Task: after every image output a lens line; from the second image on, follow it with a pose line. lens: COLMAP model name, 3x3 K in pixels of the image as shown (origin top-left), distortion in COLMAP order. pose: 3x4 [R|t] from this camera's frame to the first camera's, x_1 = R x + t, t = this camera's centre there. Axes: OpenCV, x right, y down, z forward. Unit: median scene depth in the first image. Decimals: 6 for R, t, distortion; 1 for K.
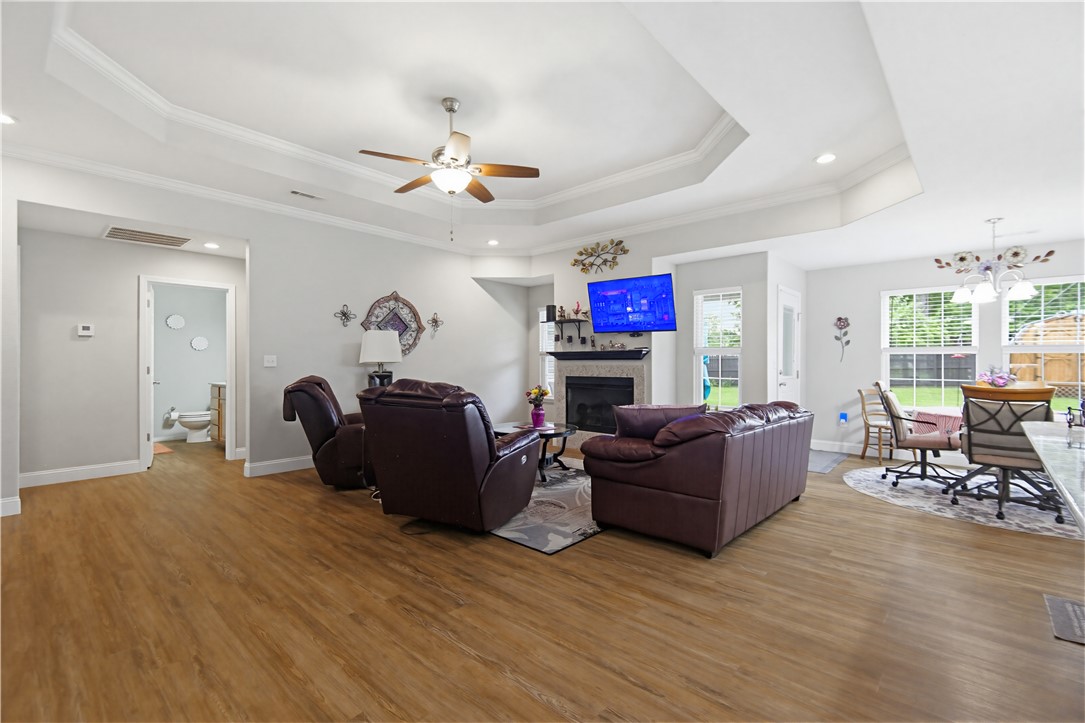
lens RADIAL K [[480.4, 0, 534.0], [0, 480.4, 355.9], [0, 0, 1]] dist [0.020901, -0.006488]
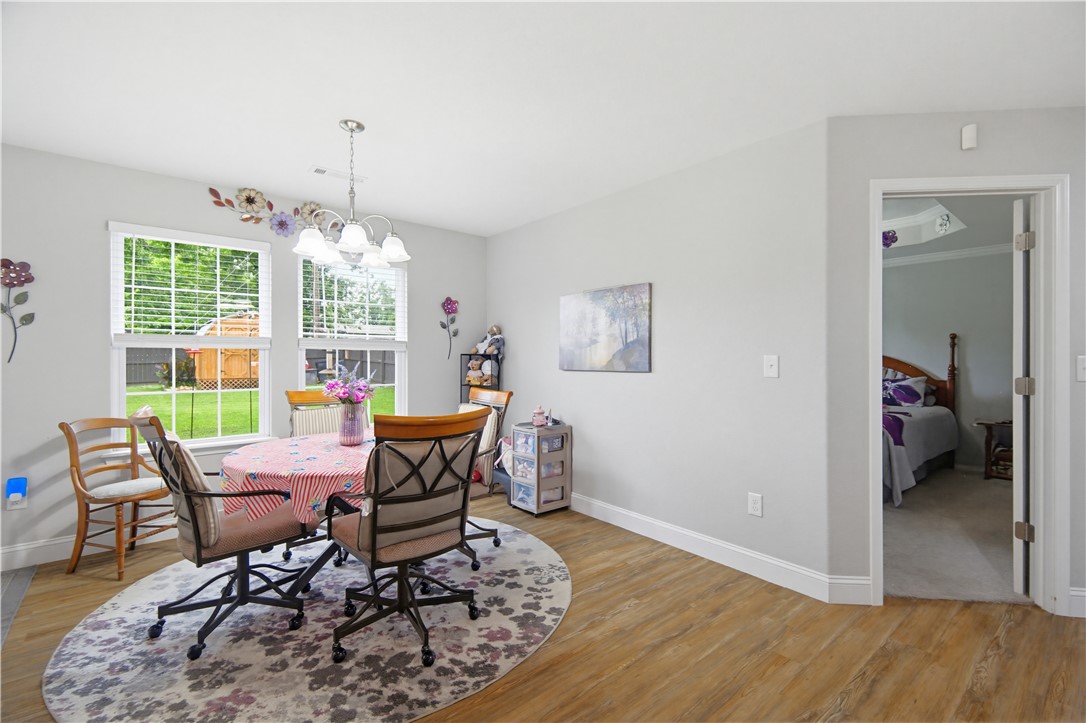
lens RADIAL K [[480.8, 0, 547.9], [0, 480.8, 361.4], [0, 0, 1]] dist [0.020901, -0.006488]
pose [[0.130611, -0.009711, 0.991386, 0.296099], [-0.015583, 0.999808, 0.011846, -0.000569], [-0.991311, -0.016996, 0.130435, 0.523919]]
